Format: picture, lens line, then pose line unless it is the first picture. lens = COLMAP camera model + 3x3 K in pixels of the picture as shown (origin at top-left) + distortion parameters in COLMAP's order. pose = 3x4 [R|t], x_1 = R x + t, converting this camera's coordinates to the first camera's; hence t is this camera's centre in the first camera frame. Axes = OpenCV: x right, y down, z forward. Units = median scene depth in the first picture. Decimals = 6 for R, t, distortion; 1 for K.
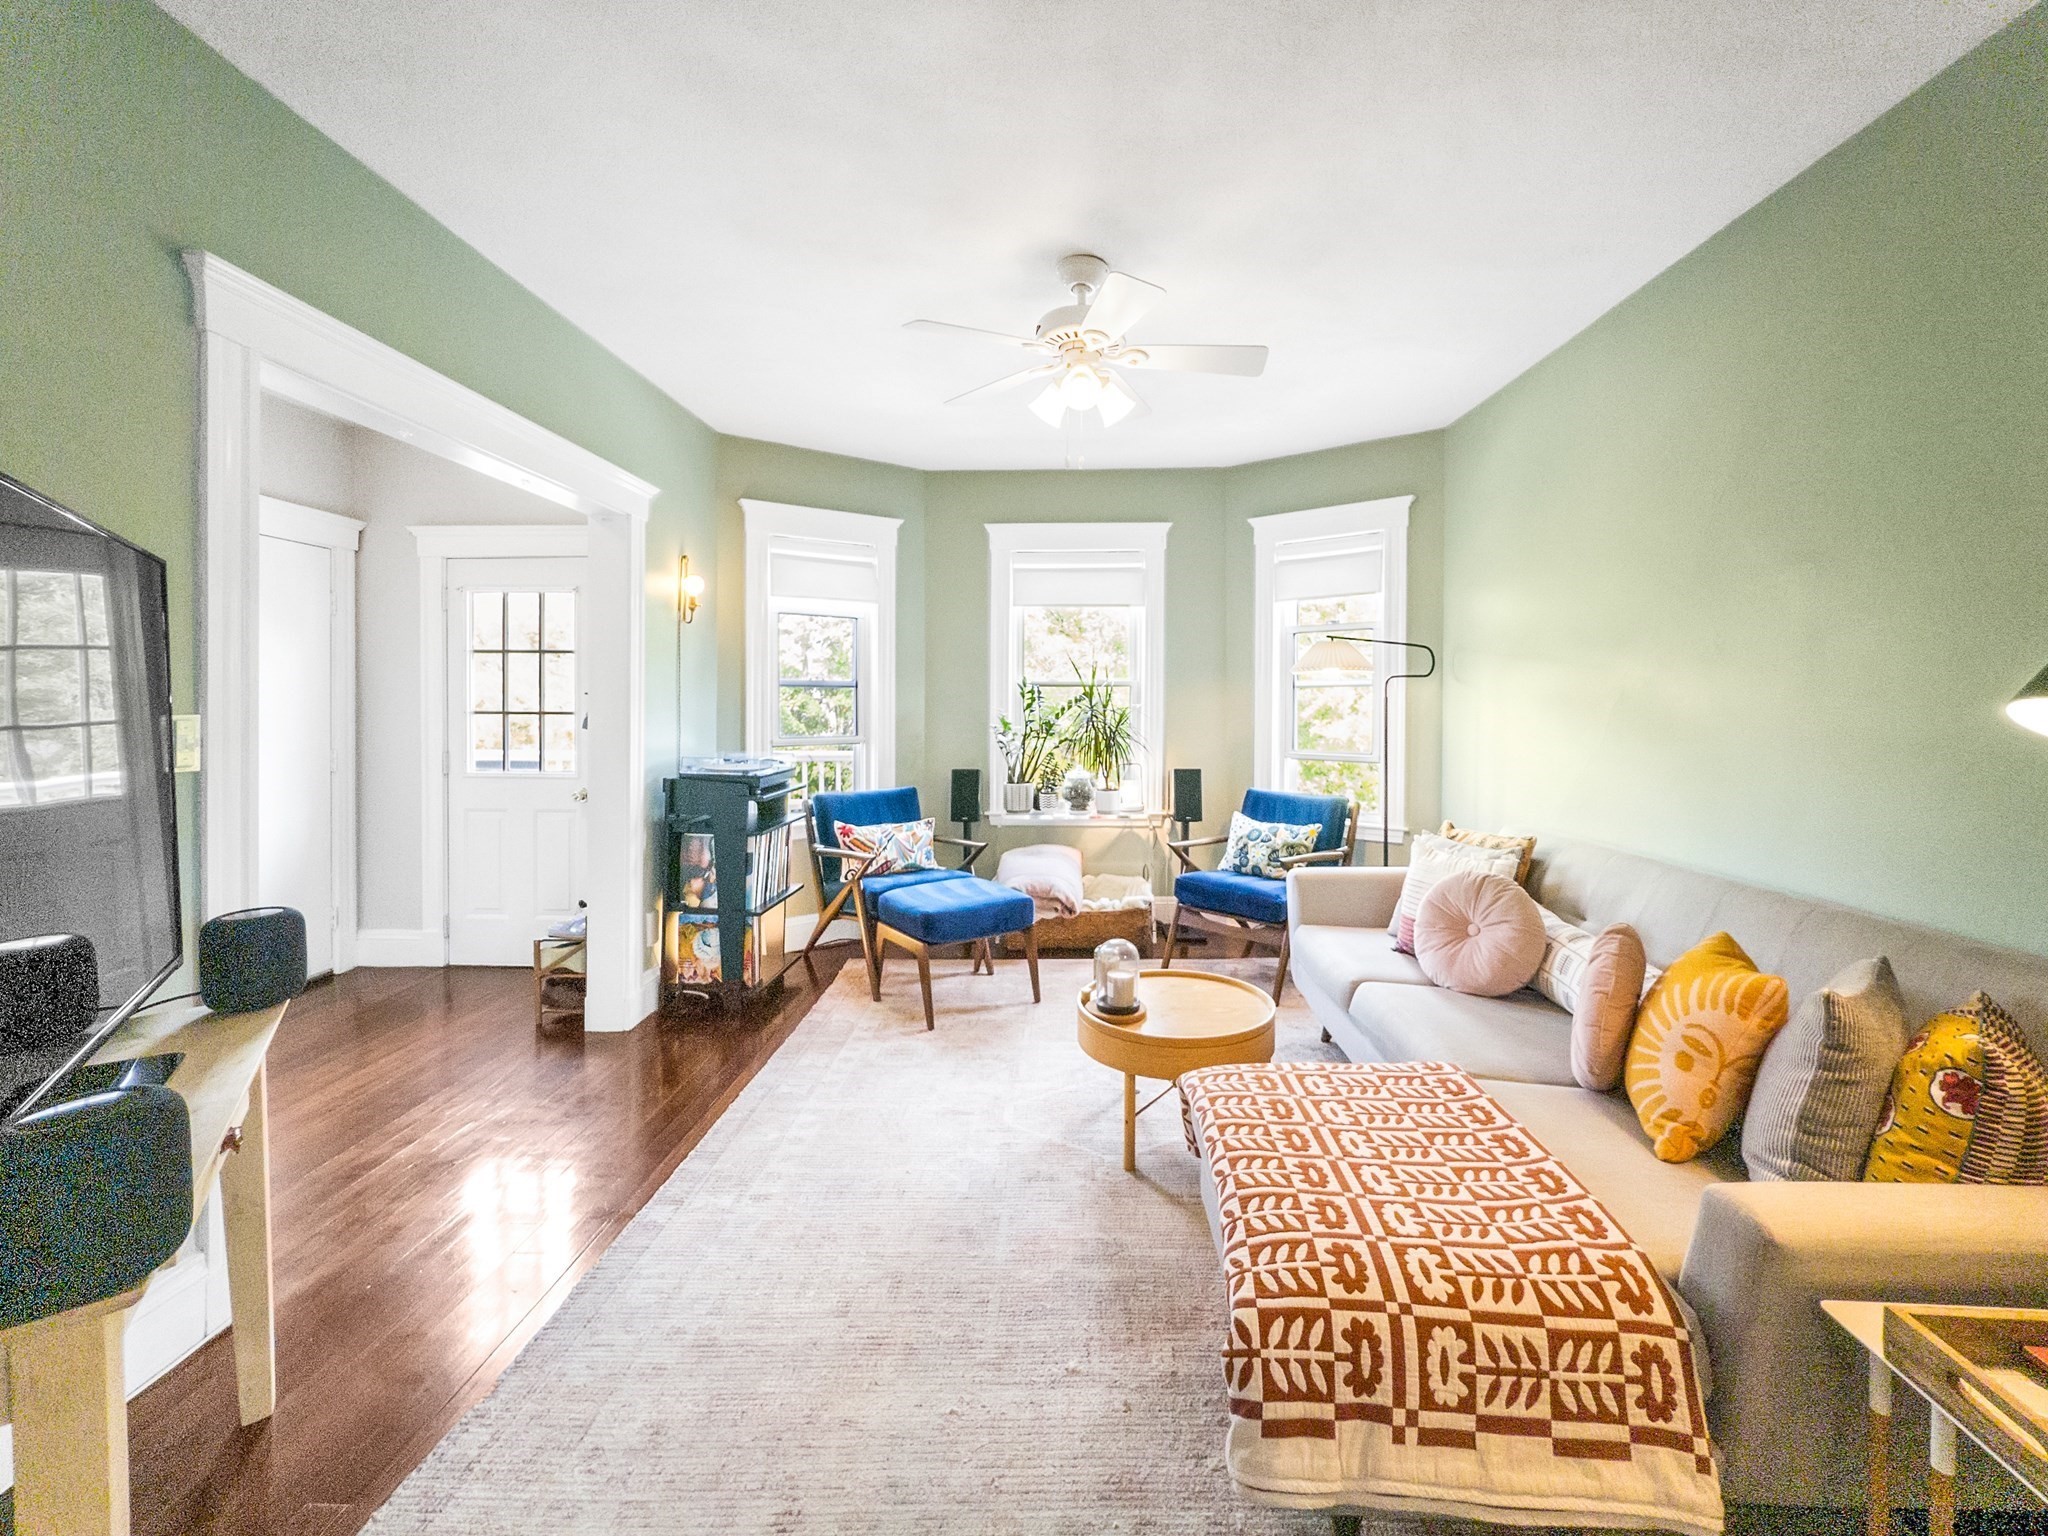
lens RADIAL K [[830.1, 0, 1022.9], [0, 830.1, 706.1], [0, 0, 1]] dist [-0.000759, 0.000380]
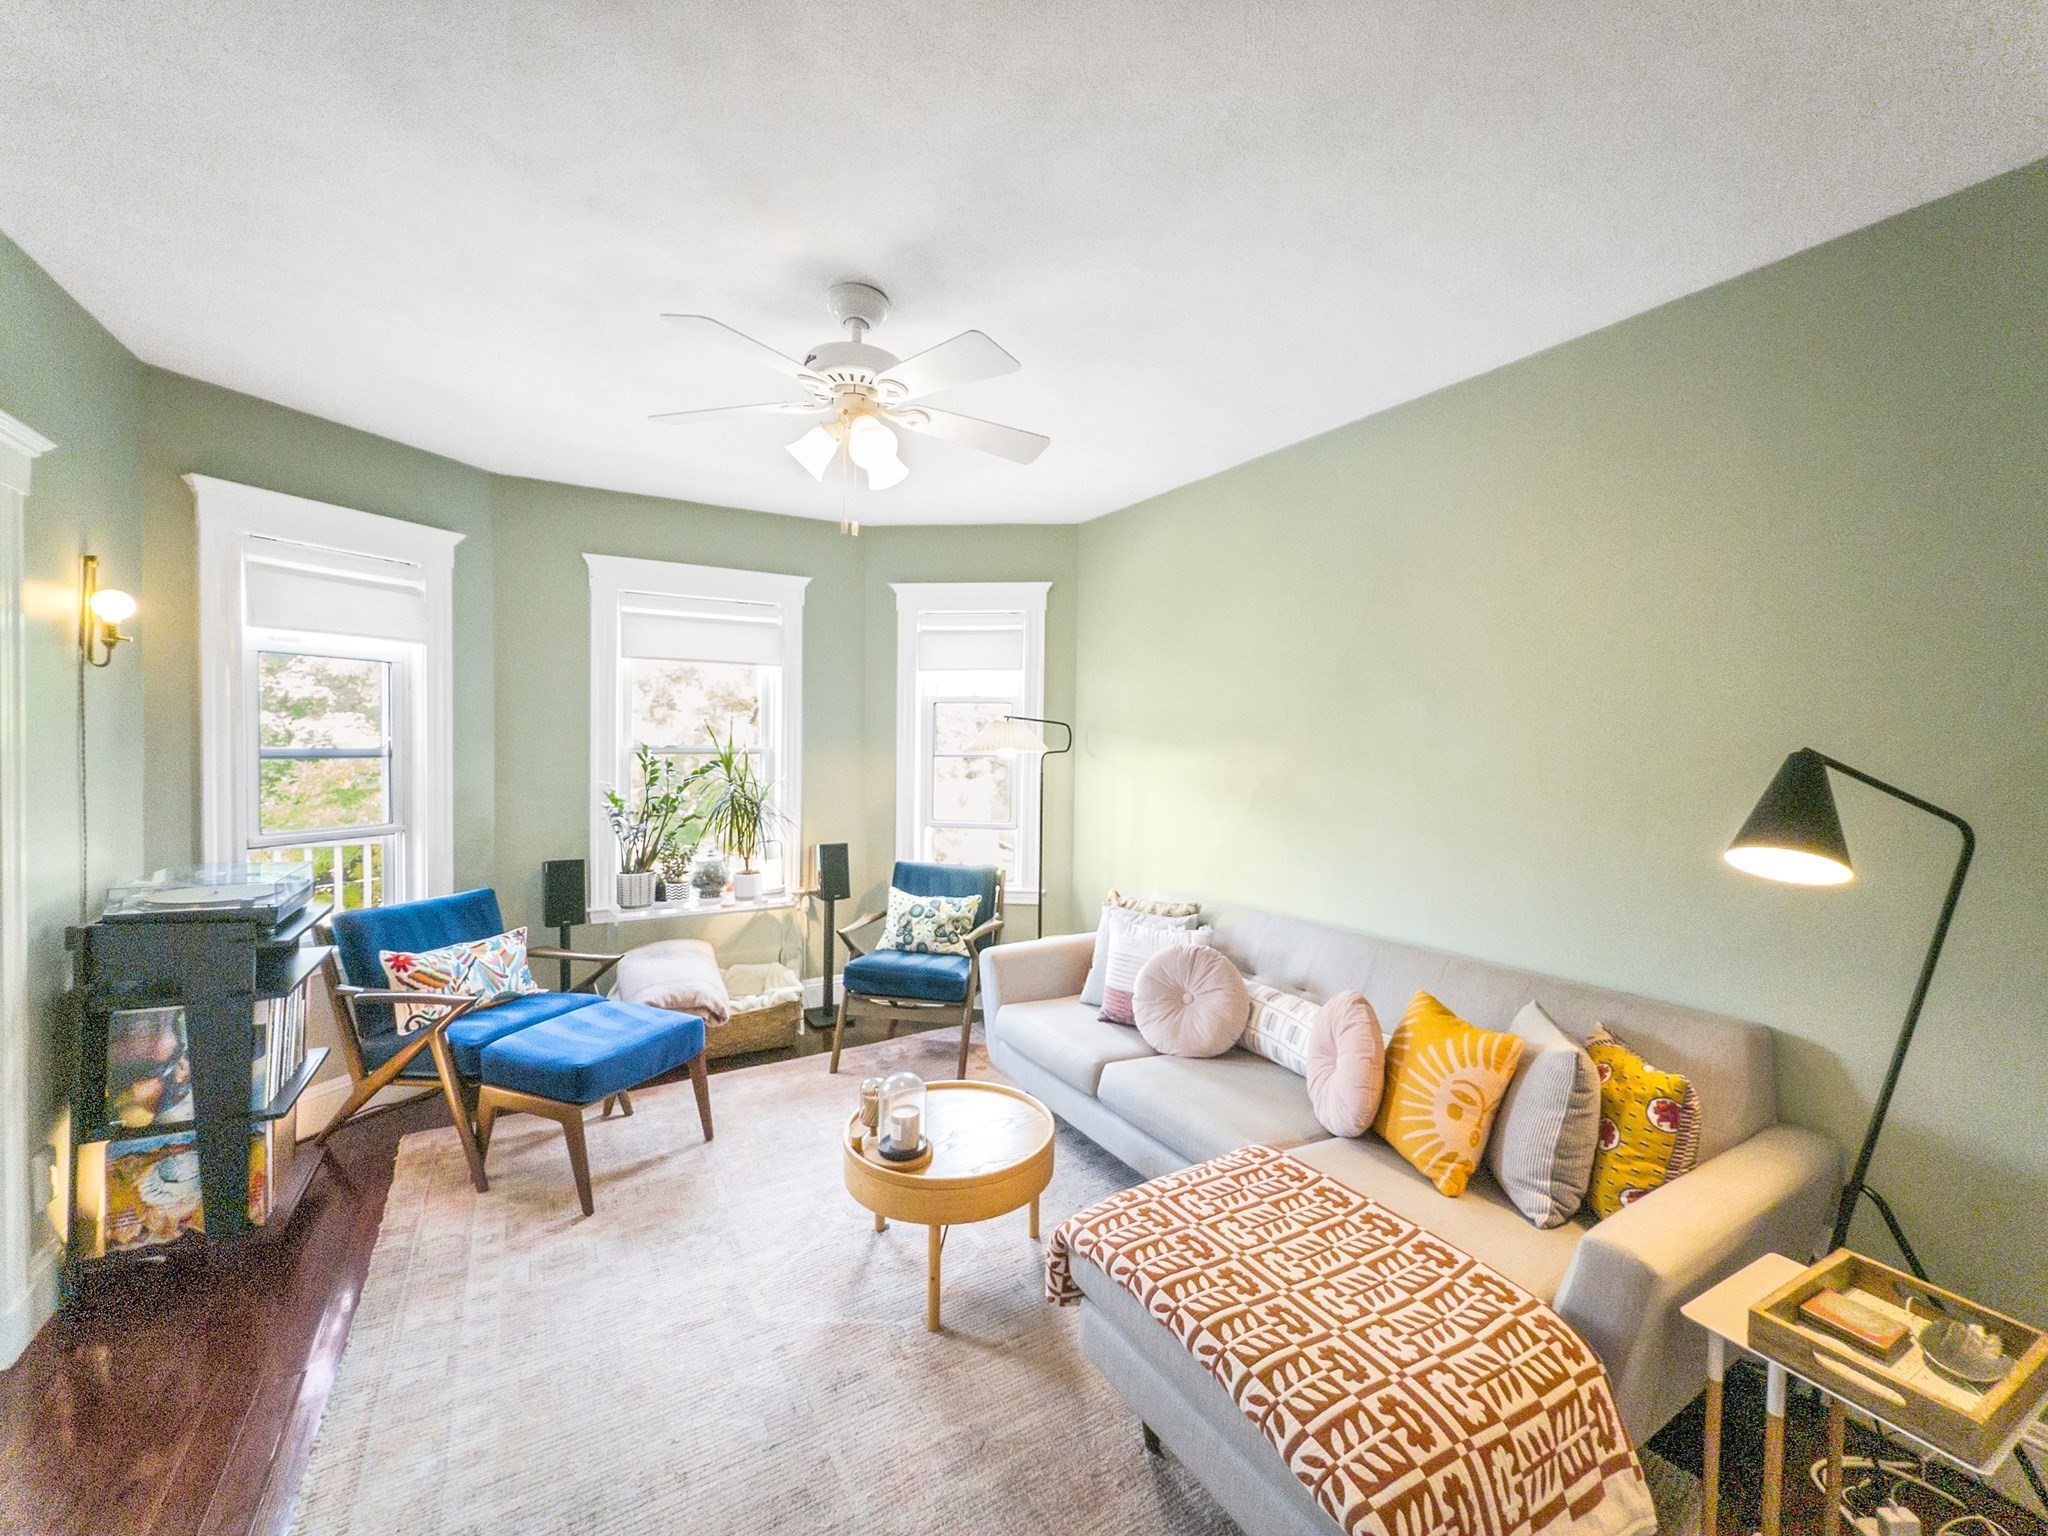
lens RADIAL K [[830.1, 0, 1024.5], [0, 830.1, 766.1], [0, 0, 1]] dist [-0.000759, 0.000380]
pose [[0.845430, -0.007410, 0.534034, -0.164618], [-0.004572, 0.999767, 0.021111, -0.045702], [-0.534066, -0.020290, 0.845199, 0.121025]]
